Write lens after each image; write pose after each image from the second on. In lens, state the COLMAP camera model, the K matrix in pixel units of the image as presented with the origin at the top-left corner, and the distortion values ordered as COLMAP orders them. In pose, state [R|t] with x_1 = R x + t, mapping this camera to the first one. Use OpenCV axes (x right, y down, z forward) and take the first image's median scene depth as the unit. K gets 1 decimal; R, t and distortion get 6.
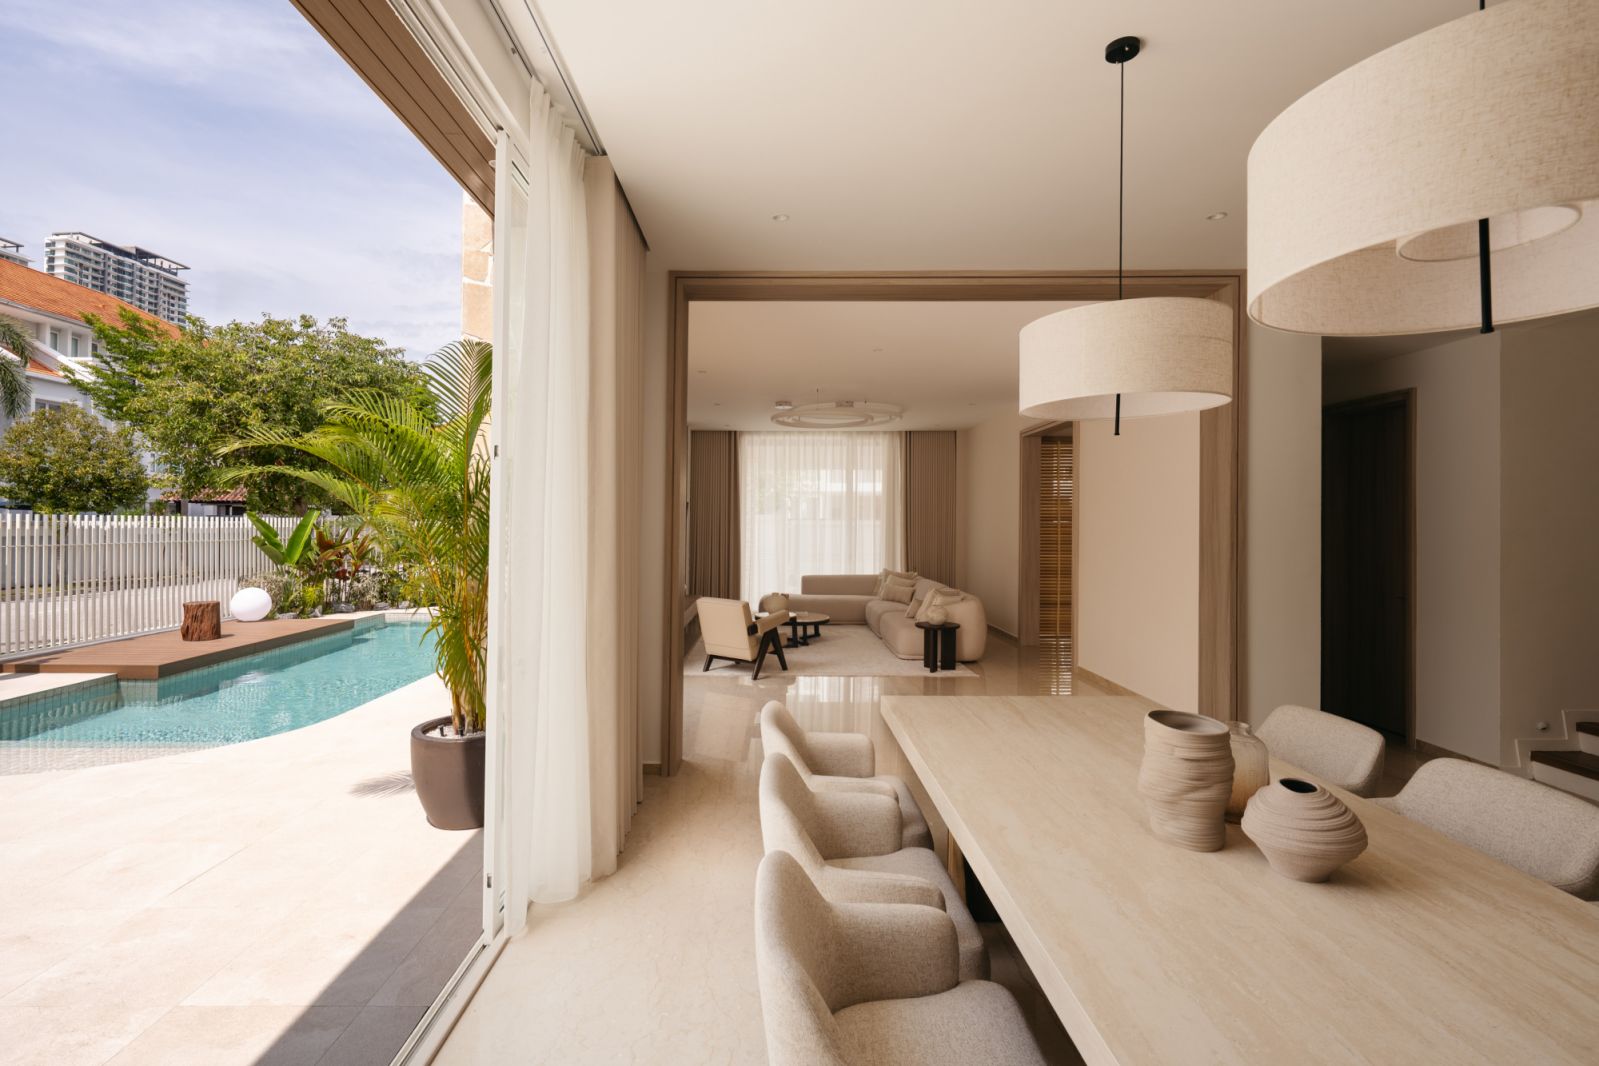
lens RADIAL K [[736.5, 0, 762.6], [0, 736.5, 517.6], [0, 0, 1]] dist [0.003726, 0.000304]
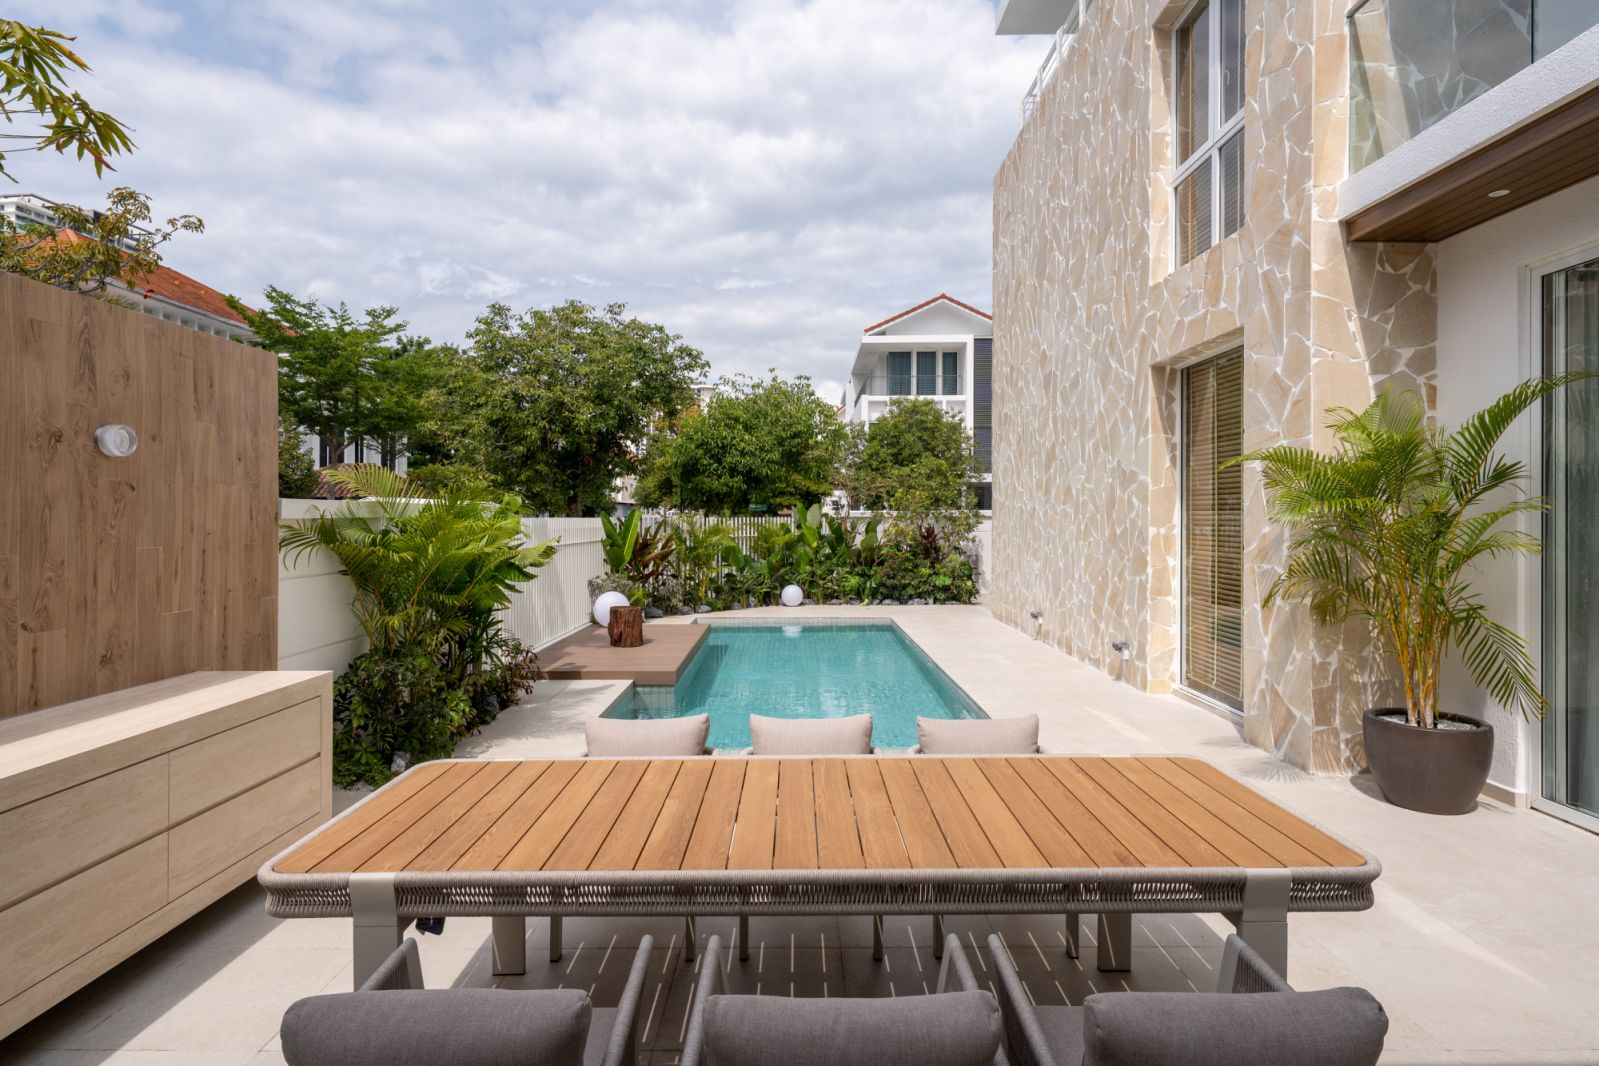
lens RADIAL K [[817.5, 0, 799.5], [0, 817.5, 533.0], [0, 0, 1]] dist [-0.001073, -0.000341]
pose [[0.999867, -0.005423, 0.015408, -0.342827], [0.005026, 0.999658, 0.025651, -0.004340], [-0.015542, -0.025570, 0.999552, -0.036749]]
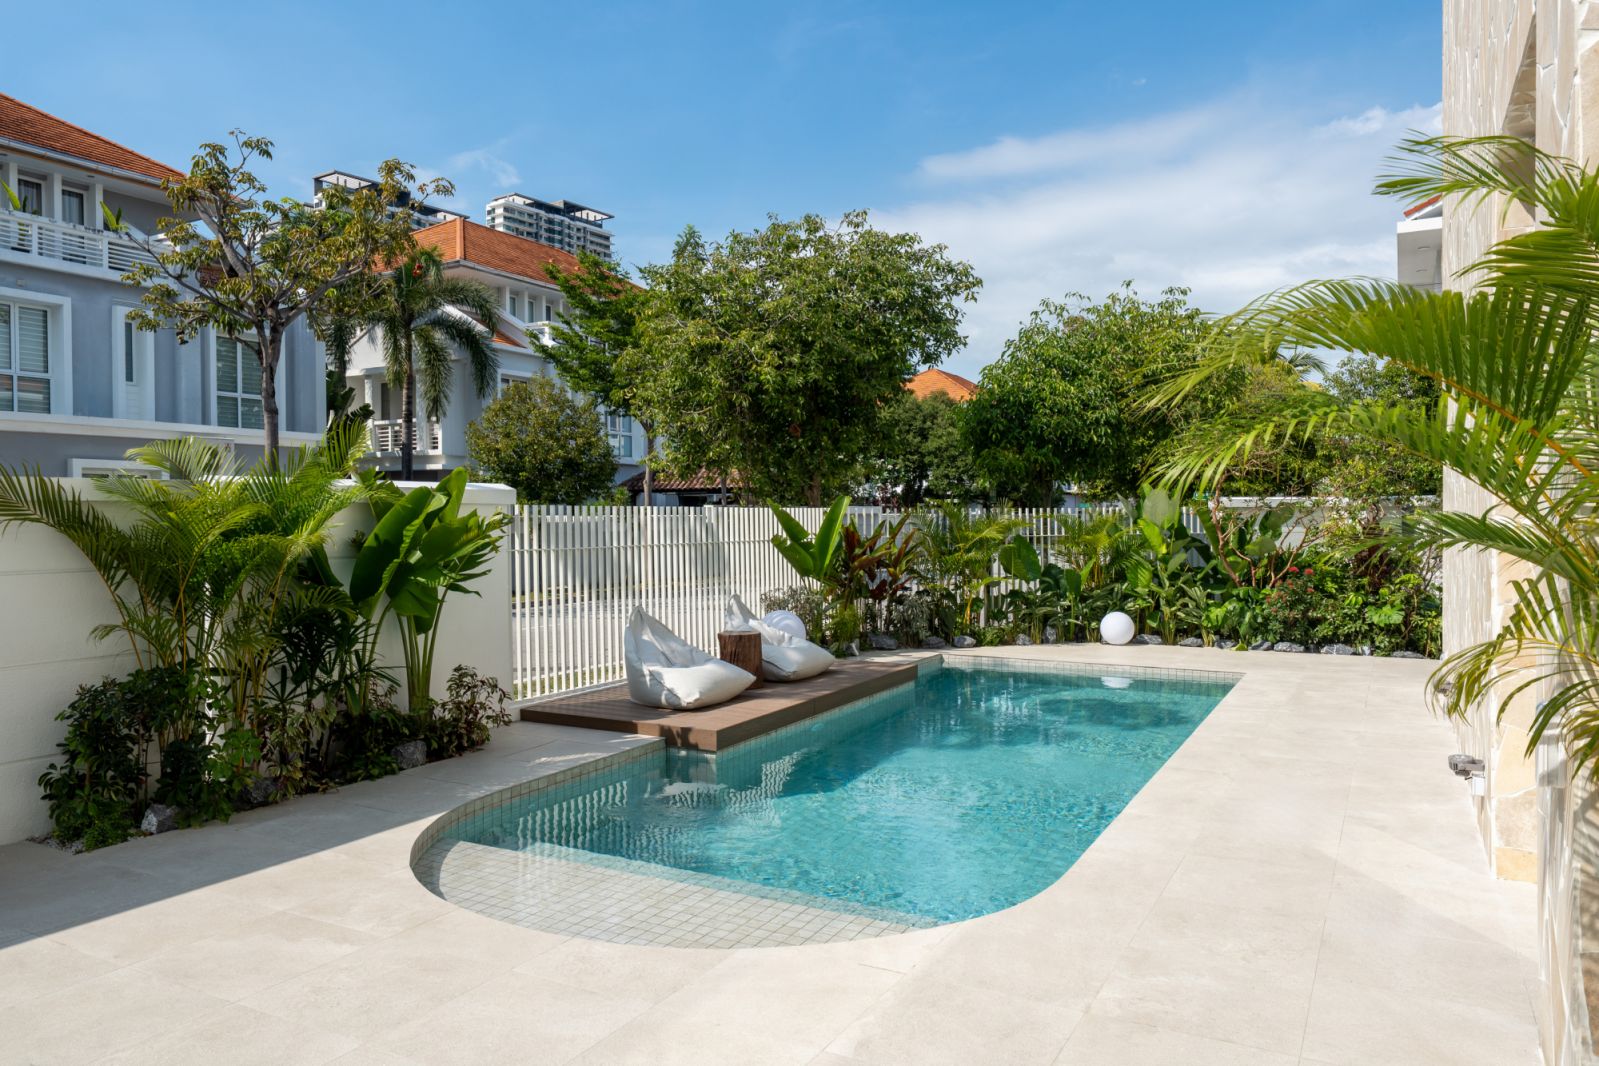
lens RADIAL K [[1062.4, 0, 802.2], [0, 1062.4, 565.1], [0, 0, 1]] dist [-0.002610, 0.001485]
pose [[0.883990, 0.015785, -0.467240, -0.160370], [0.009595, 0.998607, 0.051888, 0.001522], [0.467408, -0.050352, 0.882607, 0.104679]]
